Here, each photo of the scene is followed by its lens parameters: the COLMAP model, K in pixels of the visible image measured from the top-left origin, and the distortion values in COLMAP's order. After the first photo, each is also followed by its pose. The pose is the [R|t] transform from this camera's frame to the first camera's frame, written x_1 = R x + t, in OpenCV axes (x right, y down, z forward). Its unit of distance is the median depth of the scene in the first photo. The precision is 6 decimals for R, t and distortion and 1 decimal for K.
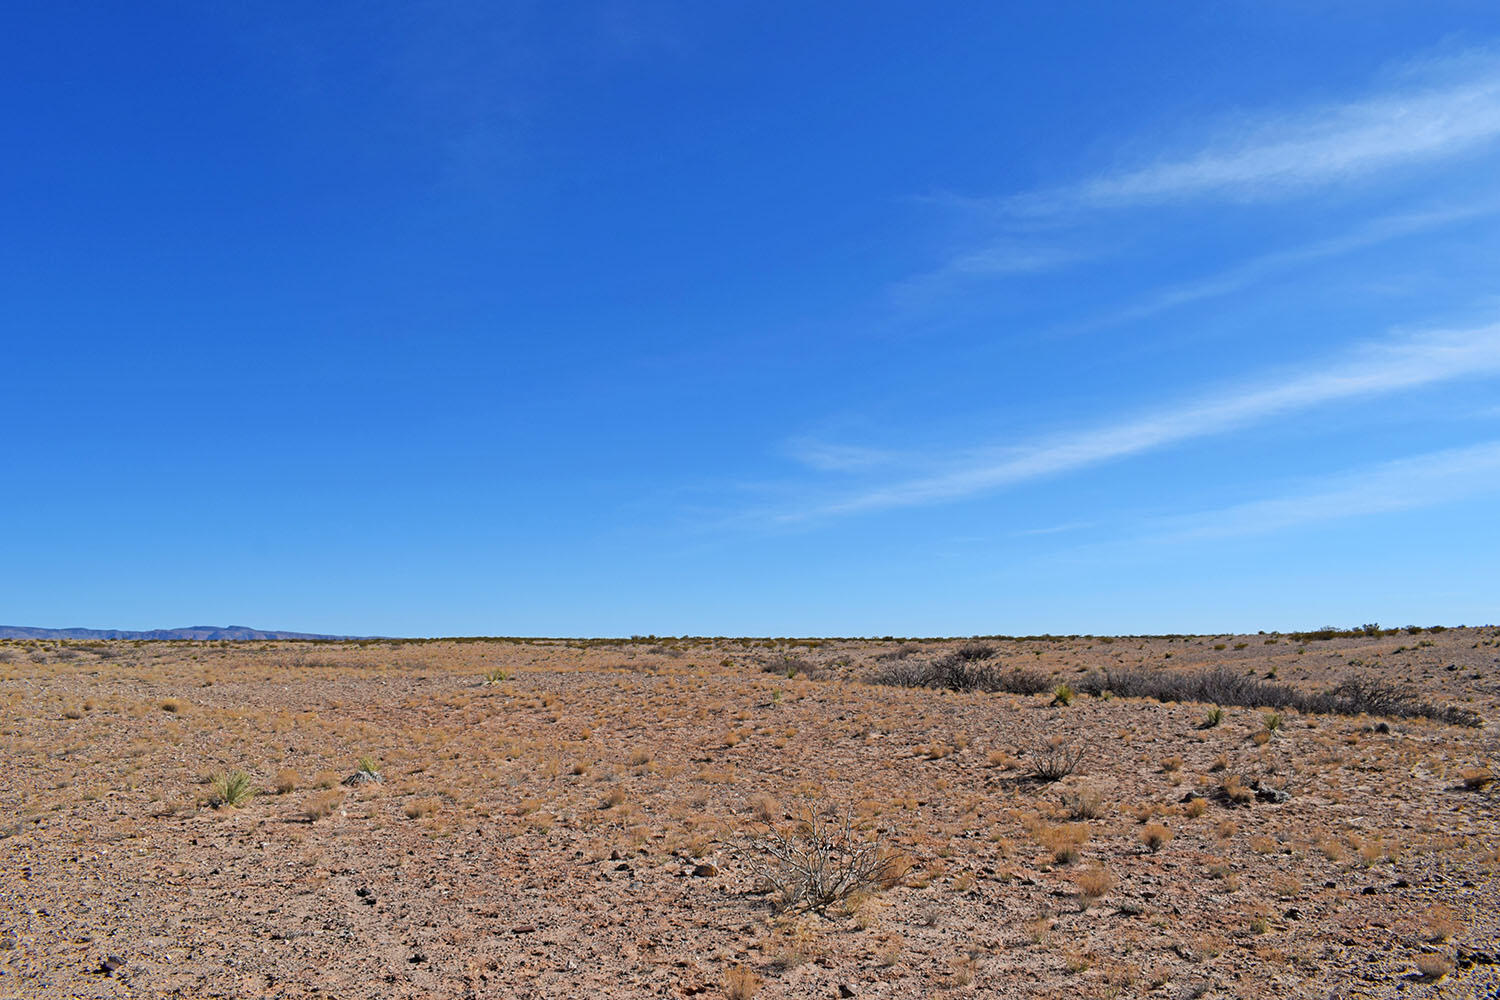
lens RADIAL K [[1168.3, 0, 765.9], [0, 1168.3, 493.4], [0, 0, 1]] dist [-0.016704, 0.012918]
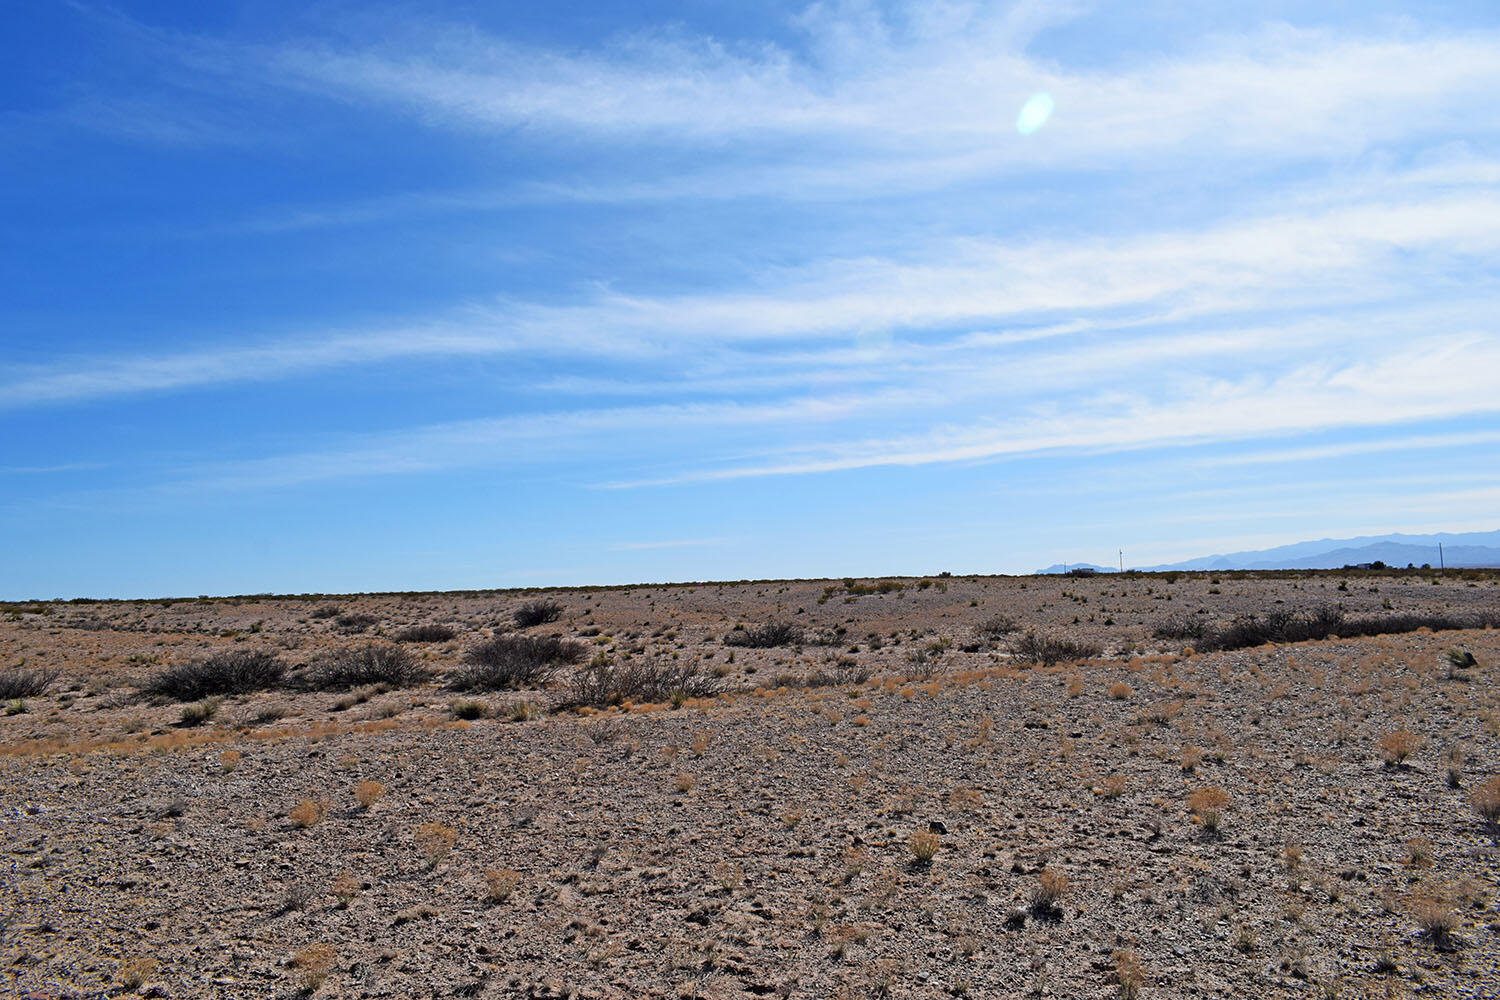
lens RADIAL K [[1168.3, 0, 748.6], [0, 1168.3, 496.9], [0, 0, 1]] dist [-0.016704, 0.012918]
pose [[0.663409, 0.048407, 0.746690, -0.106625], [-0.078038, 0.996939, 0.004704, 0.021078], [-0.744176, -0.061391, 0.665156, 0.172091]]
